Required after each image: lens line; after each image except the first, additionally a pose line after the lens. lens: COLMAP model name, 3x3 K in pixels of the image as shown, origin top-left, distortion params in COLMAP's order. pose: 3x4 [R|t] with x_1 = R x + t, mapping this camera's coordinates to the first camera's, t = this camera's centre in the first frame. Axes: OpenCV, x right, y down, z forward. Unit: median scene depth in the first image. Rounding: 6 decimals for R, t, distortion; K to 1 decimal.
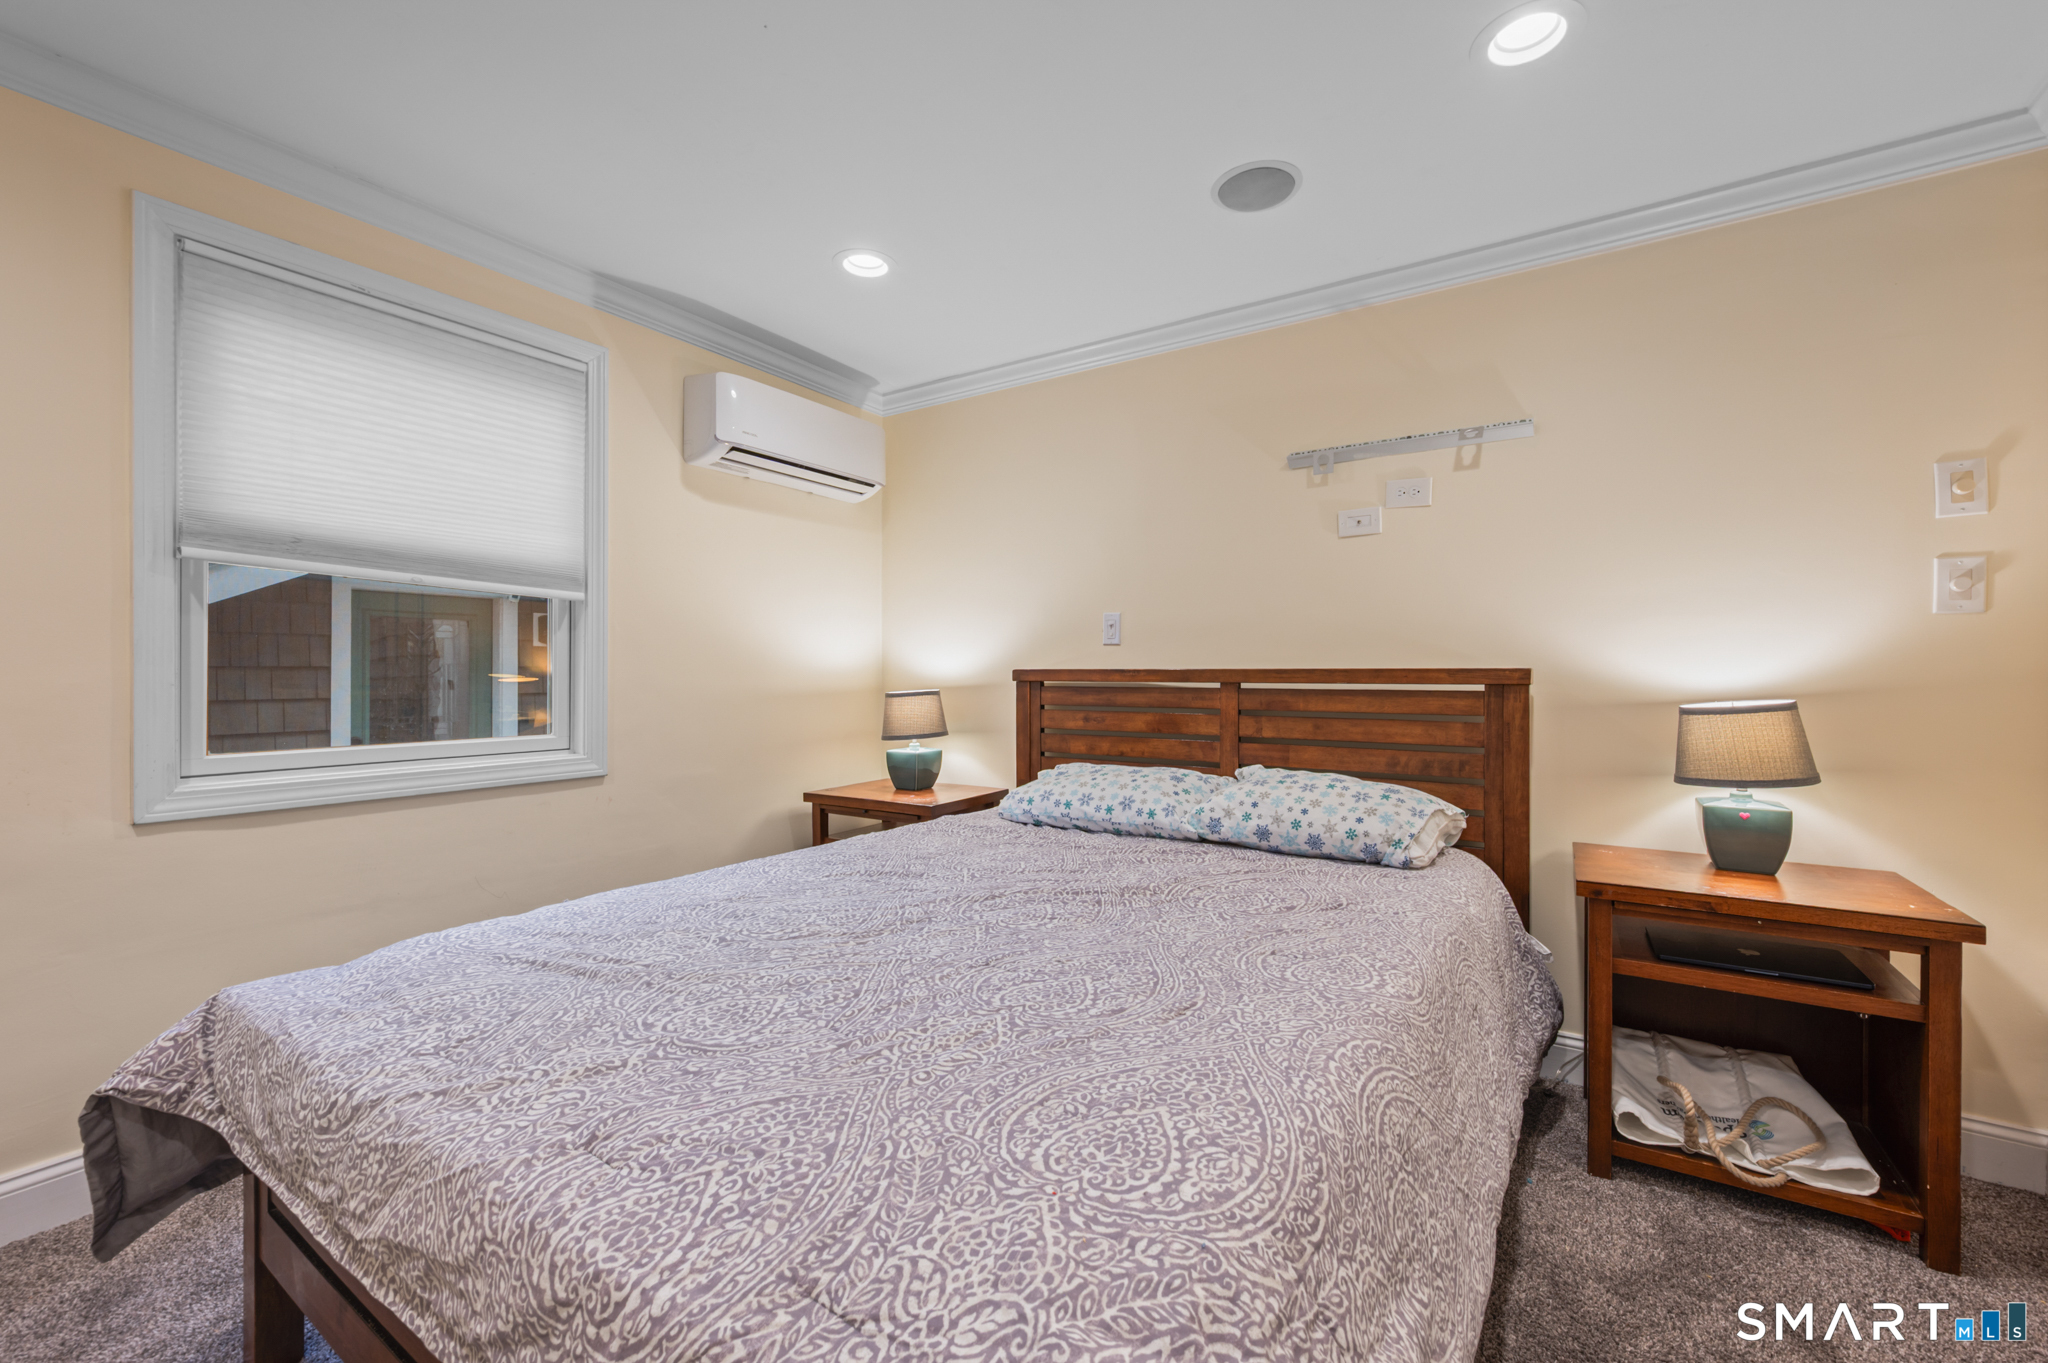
lens RADIAL K [[827.4, 0, 1034.7], [0, 827.4, 676.4], [0, 0, 1]] dist [-0.000245, -0.000207]
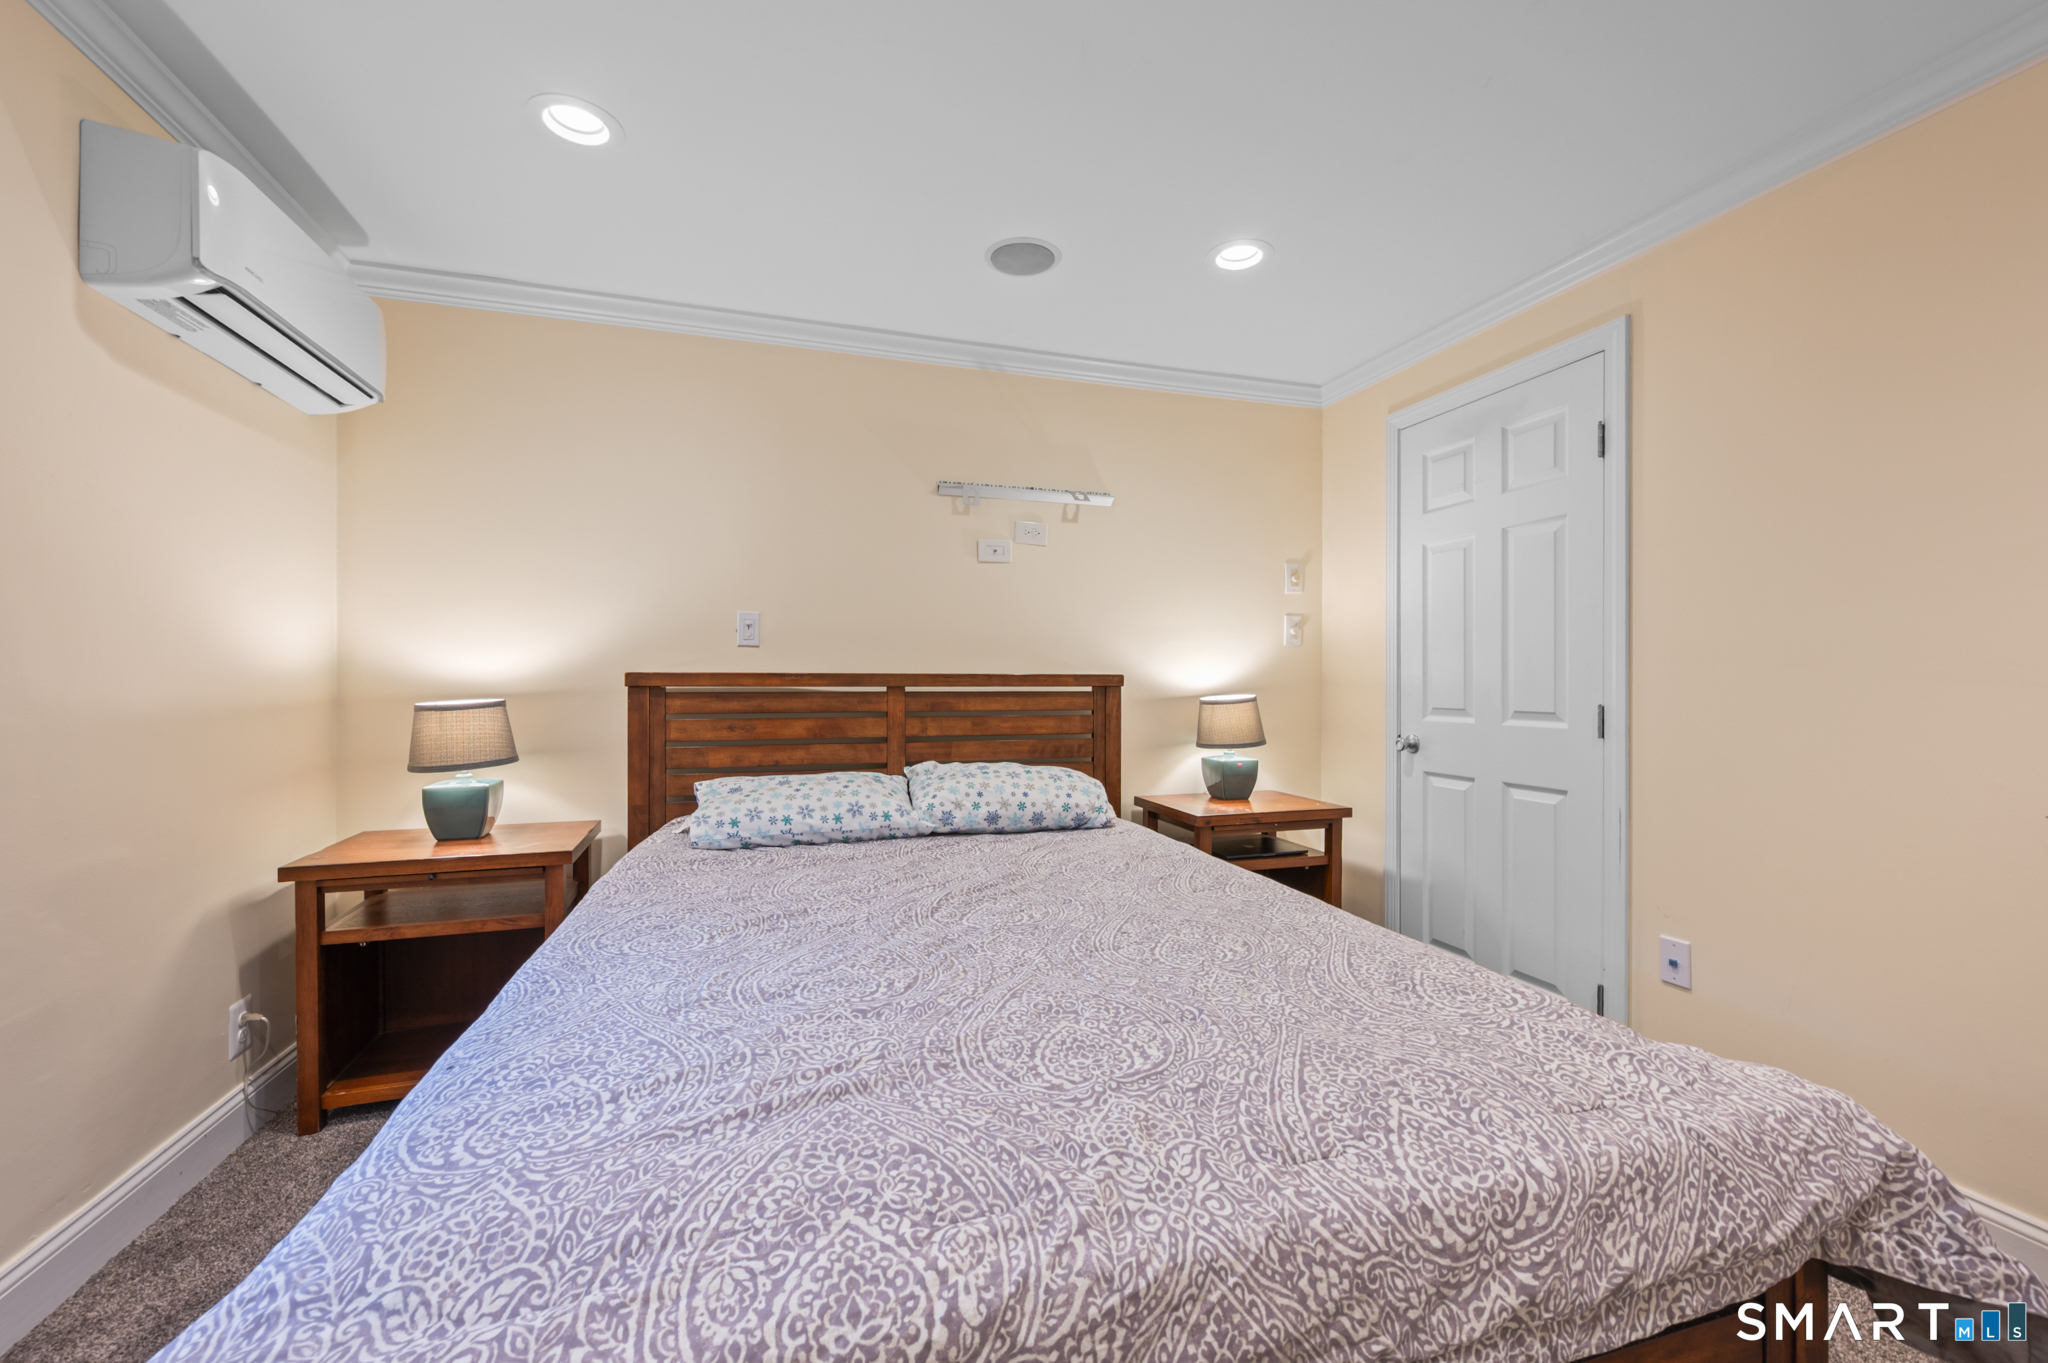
lens RADIAL K [[827.4, 0, 1032.0], [0, 827.4, 684.4], [0, 0, 1]] dist [-0.000245, -0.000207]
pose [[0.631104, -0.004811, 0.775683, -0.546943], [0.000320, 0.999982, 0.005942, -0.001342], [-0.775698, -0.003502, 0.631094, 0.227010]]
